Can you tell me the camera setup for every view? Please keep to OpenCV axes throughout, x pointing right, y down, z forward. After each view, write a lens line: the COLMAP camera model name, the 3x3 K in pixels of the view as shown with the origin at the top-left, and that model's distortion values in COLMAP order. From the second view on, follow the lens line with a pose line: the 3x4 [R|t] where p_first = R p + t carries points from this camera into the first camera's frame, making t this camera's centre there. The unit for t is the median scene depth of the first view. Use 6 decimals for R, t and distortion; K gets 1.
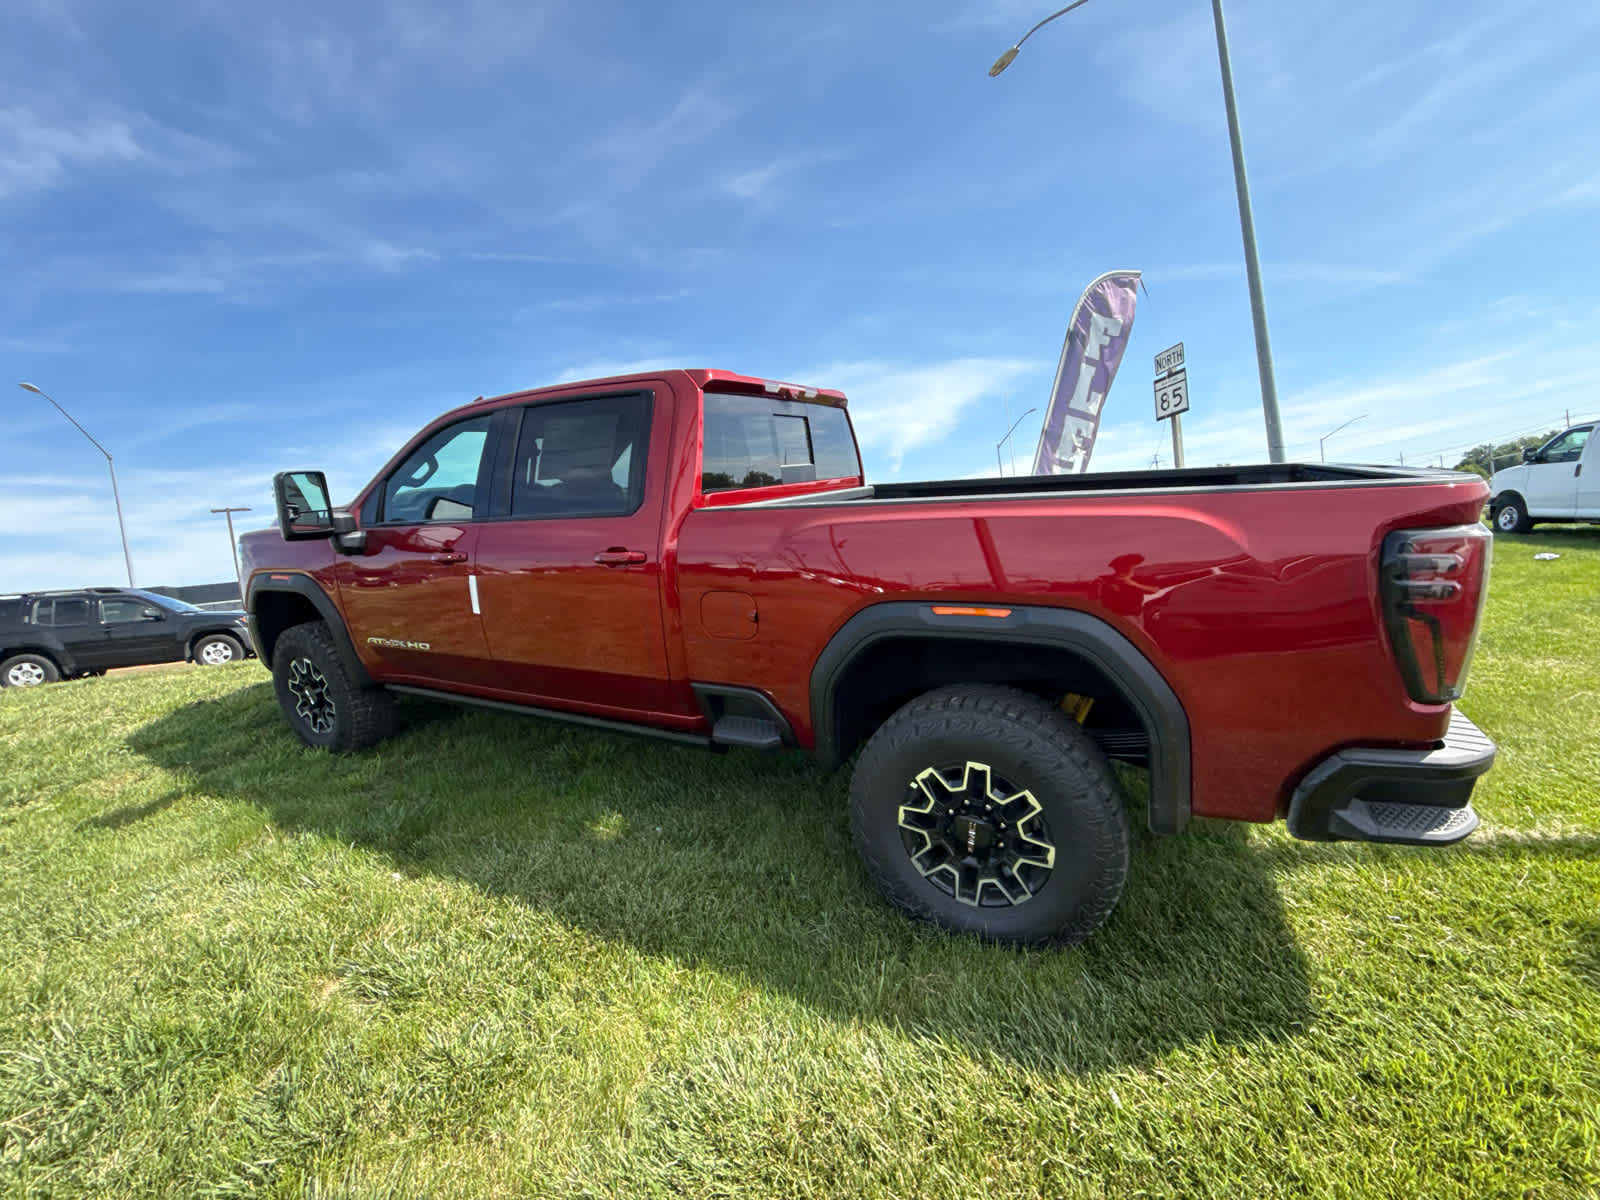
lens RADIAL K [[637.8, 0, 802.1], [0, 637.8, 599.2], [0, 0, 1]] dist [0.001621, -0.000200]
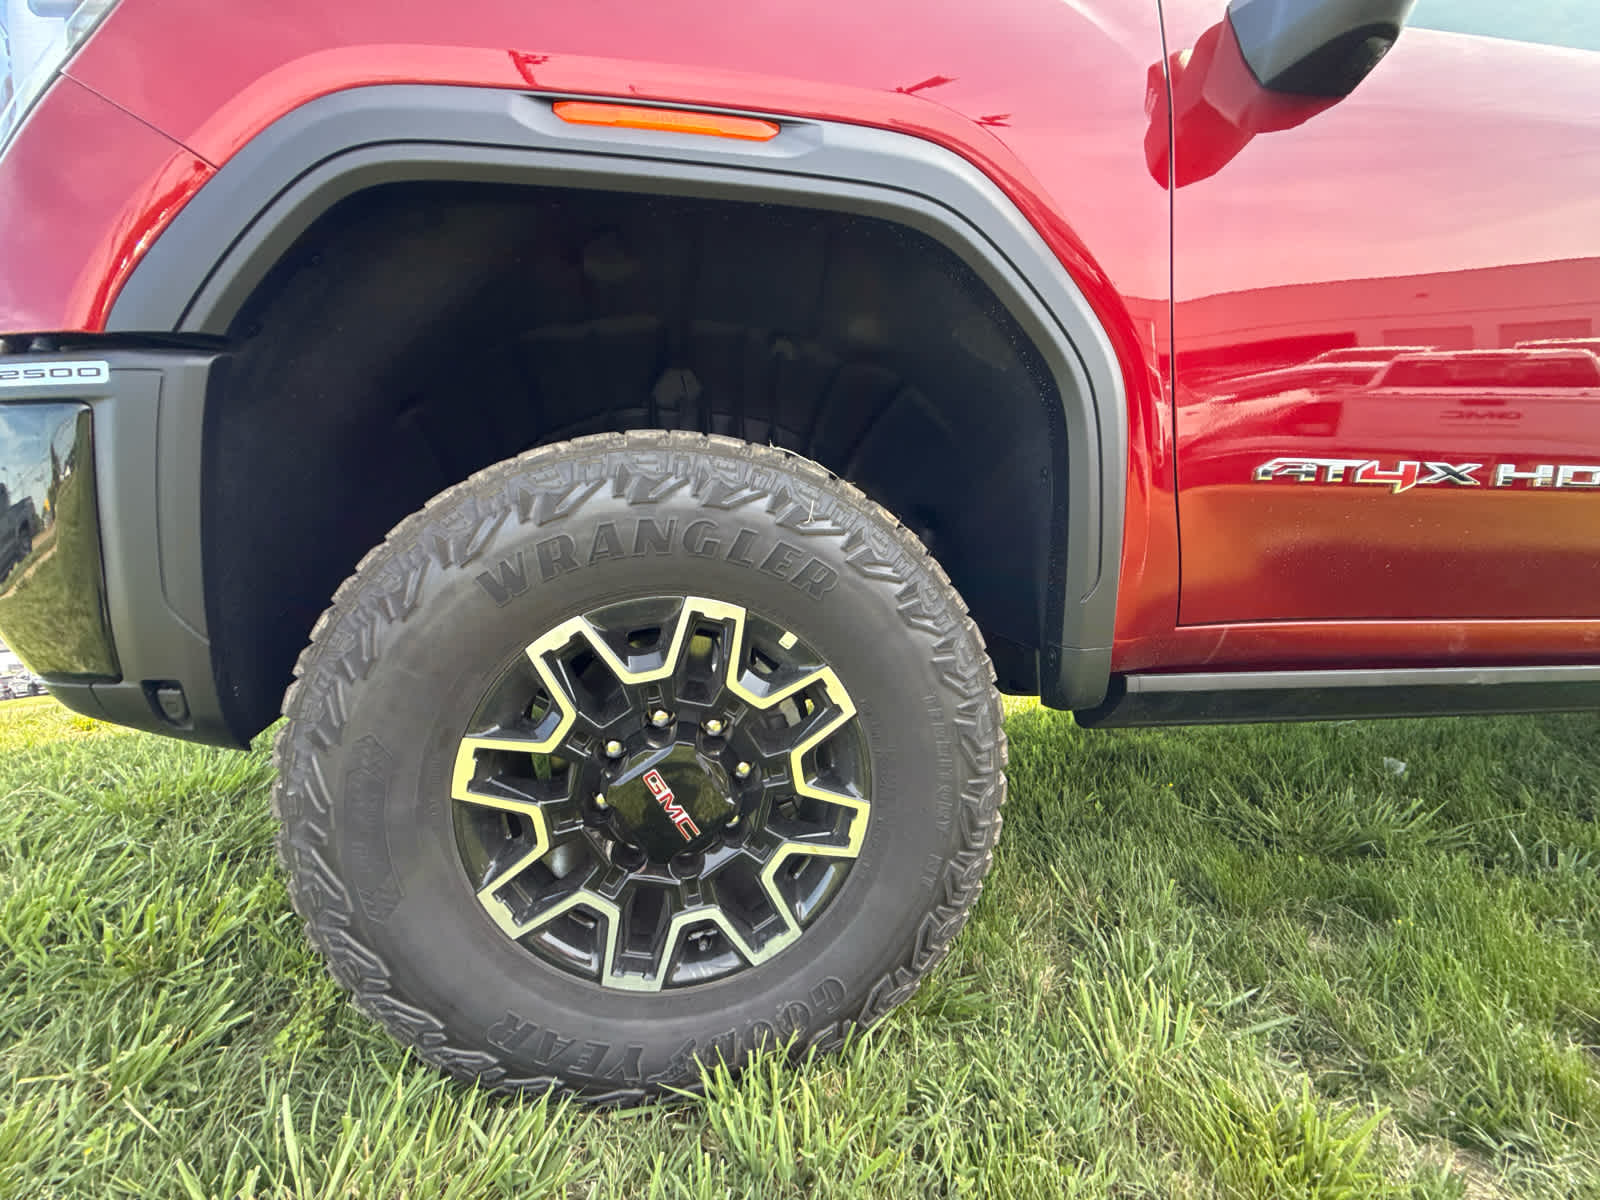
lens RADIAL K [[637.8, 0, 797.9], [0, 637.8, 598.8], [0, 0, 1]] dist [0.001621, -0.000200]
pose [[0.800734, 0.012705, 0.598885, -1.127242], [0.054256, 0.994127, -0.093633, 0.146889], [-0.596558, 0.107469, 0.795342, 1.074256]]
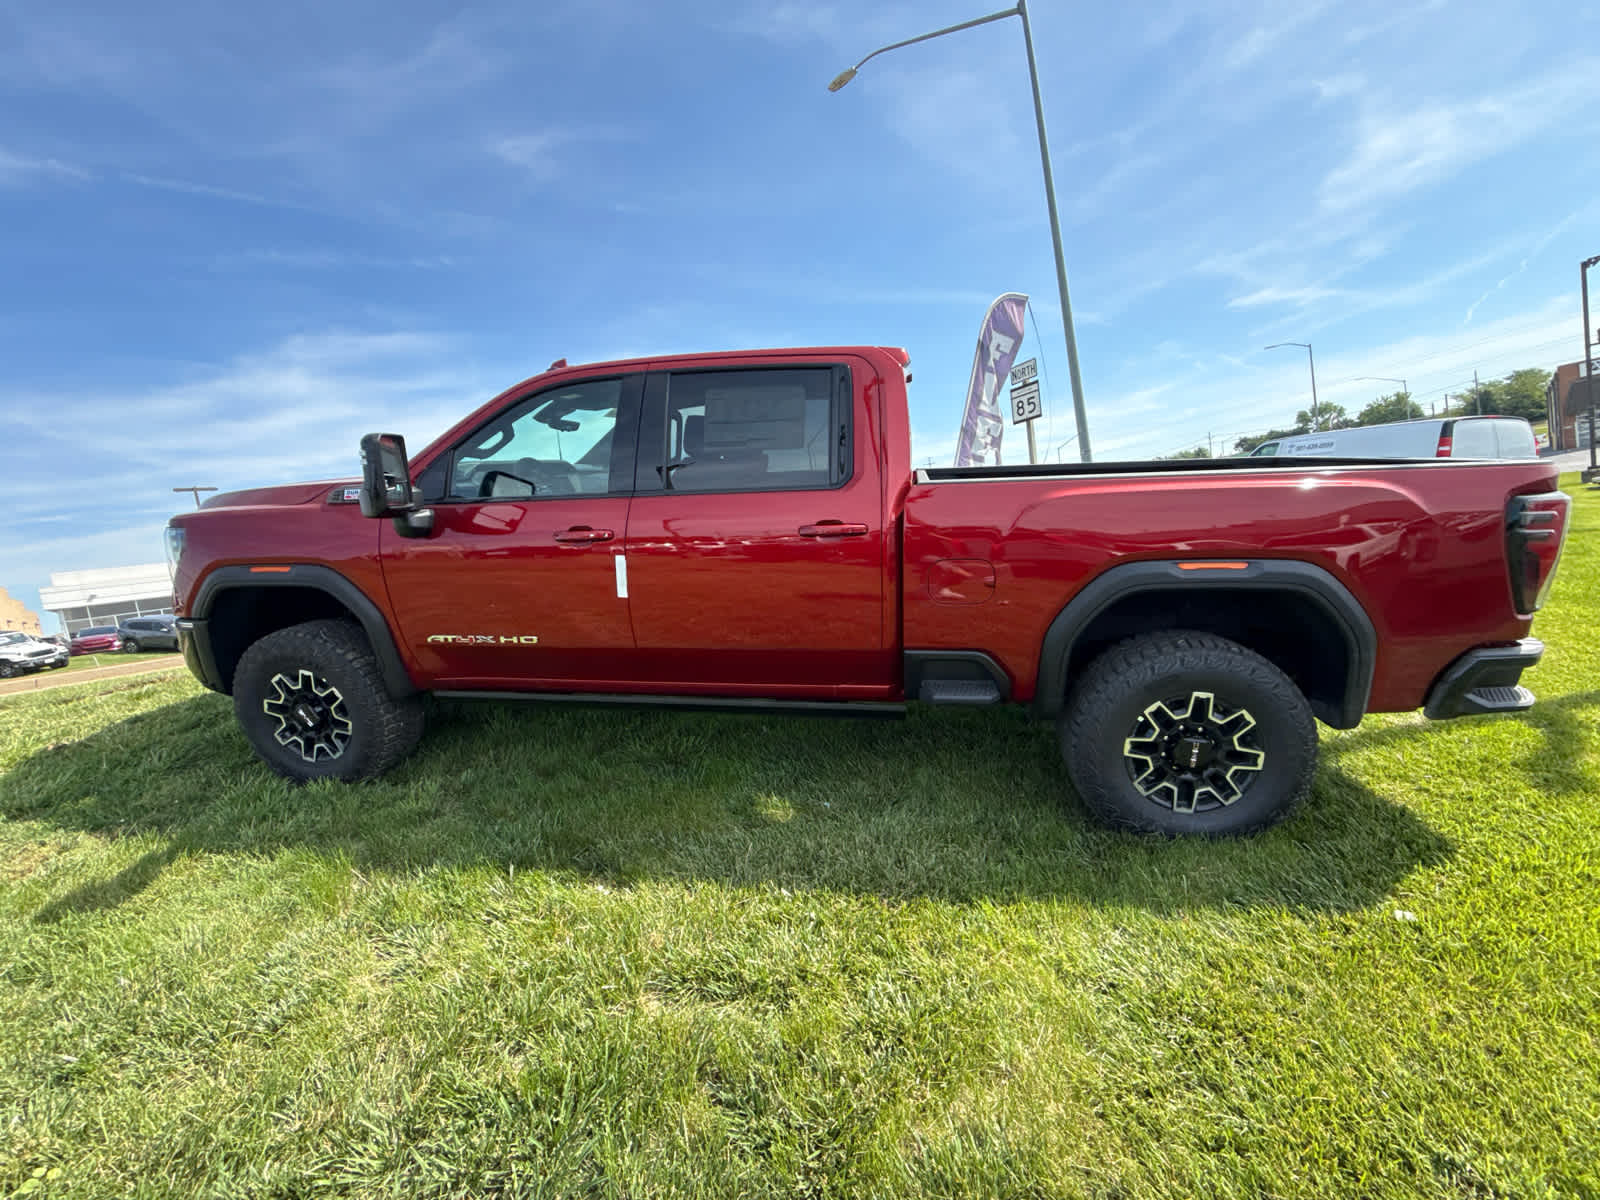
lens RADIAL K [[637.8, 0, 803.3], [0, 637.8, 599.4], [0, 0, 1]] dist [0.001621, -0.000200]
pose [[0.951482, -0.040742, 0.304997, -0.542120], [0.038661, 0.999170, 0.012862, 0.023406], [-0.305267, -0.000447, 0.952267, 0.051673]]
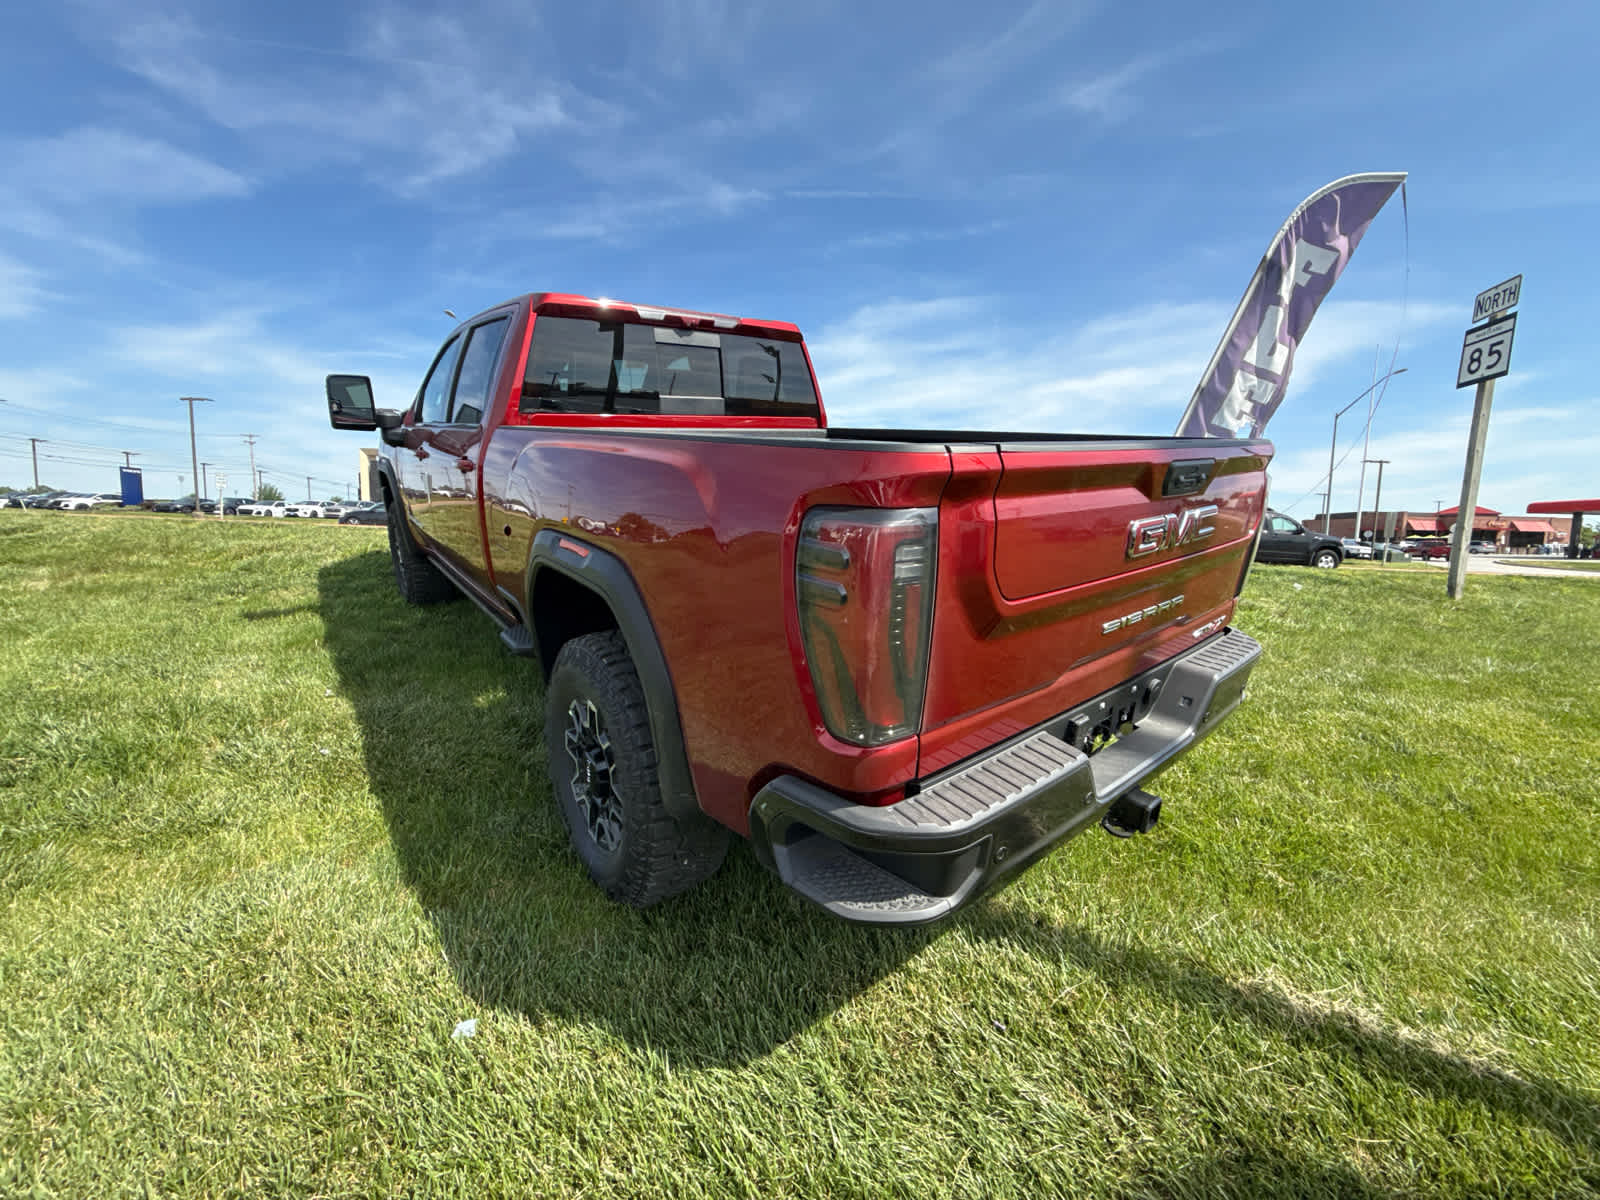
lens RADIAL K [[637.8, 0, 805.5], [0, 637.8, 597.5], [0, 0, 1]] dist [0.001621, -0.000200]
pose [[0.913199, 0.182548, -0.364340, 0.607280], [-0.153074, 0.982244, 0.108469, -0.041133], [0.377672, -0.043283, 0.924927, 0.145653]]
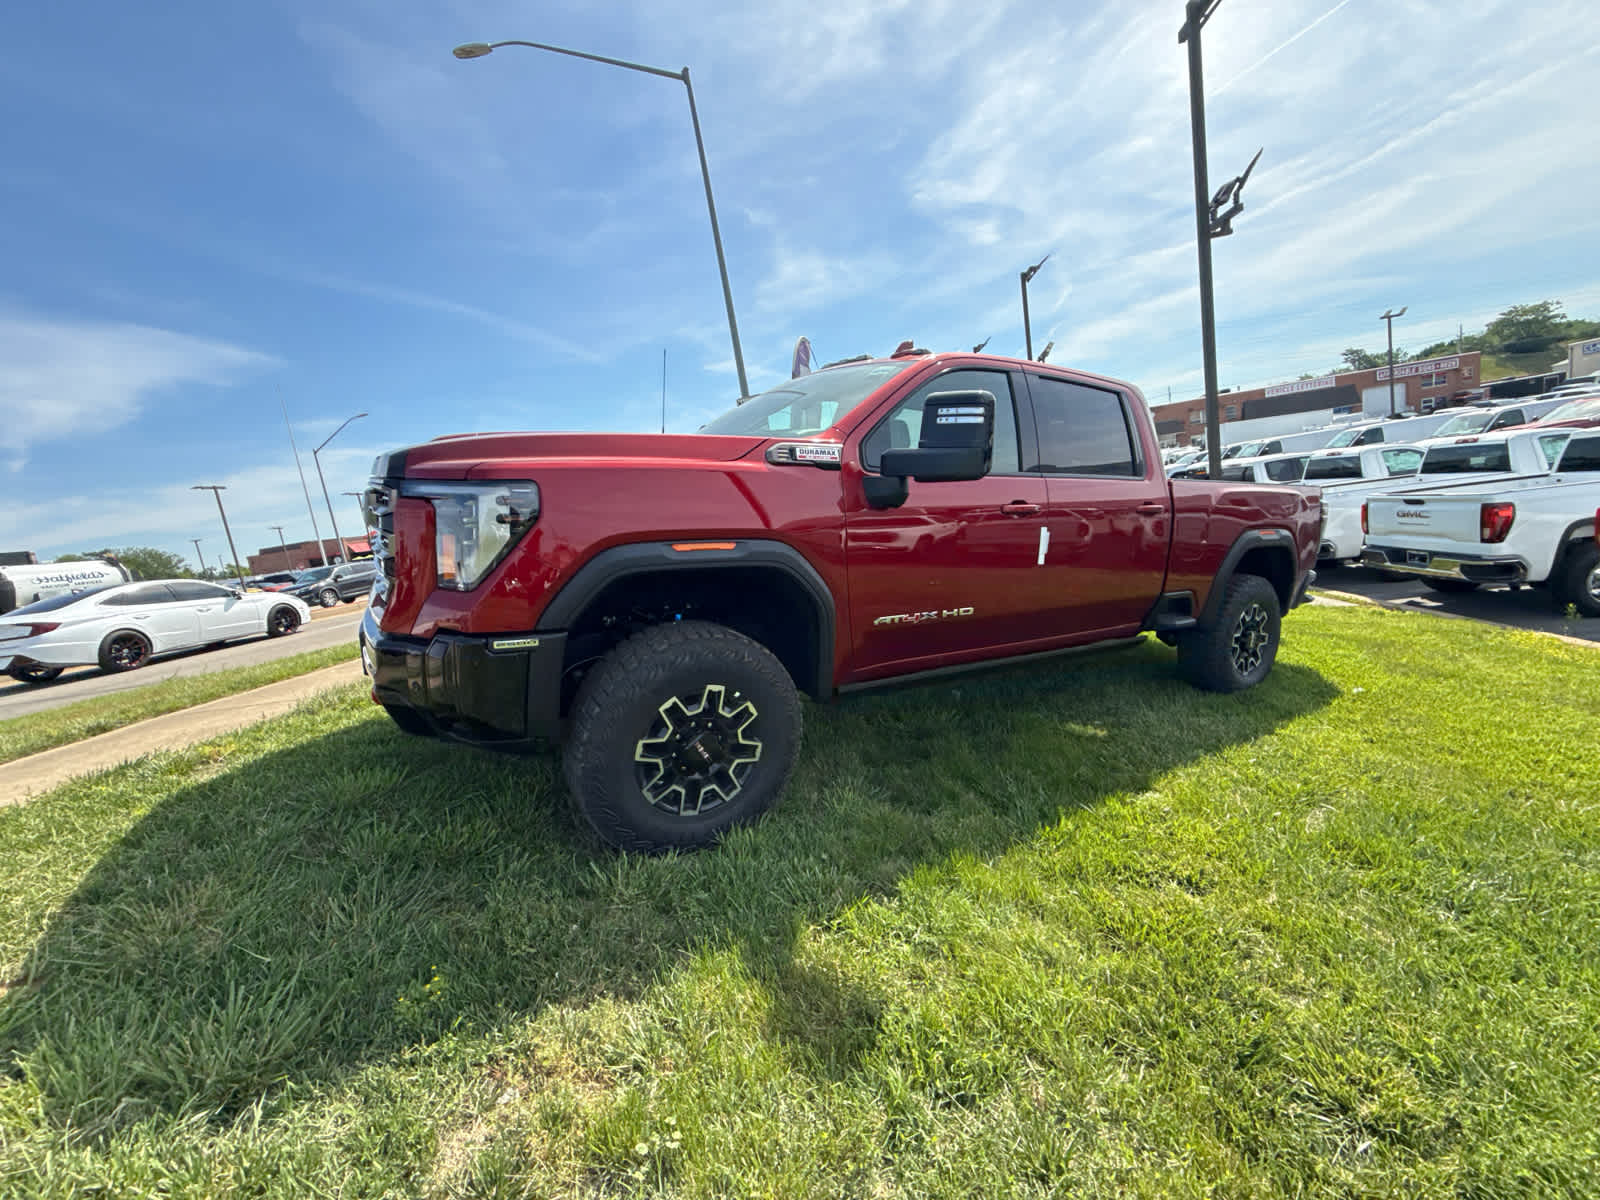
lens RADIAL K [[637.8, 0, 798.9], [0, 637.8, 602.9], [0, 0, 1]] dist [0.001621, -0.000200]
pose [[0.514605, -0.082860, 0.853414, -1.601541], [0.110434, 0.993435, 0.029864, 0.010794], [-0.850286, 0.078878, 0.520377, 0.798430]]
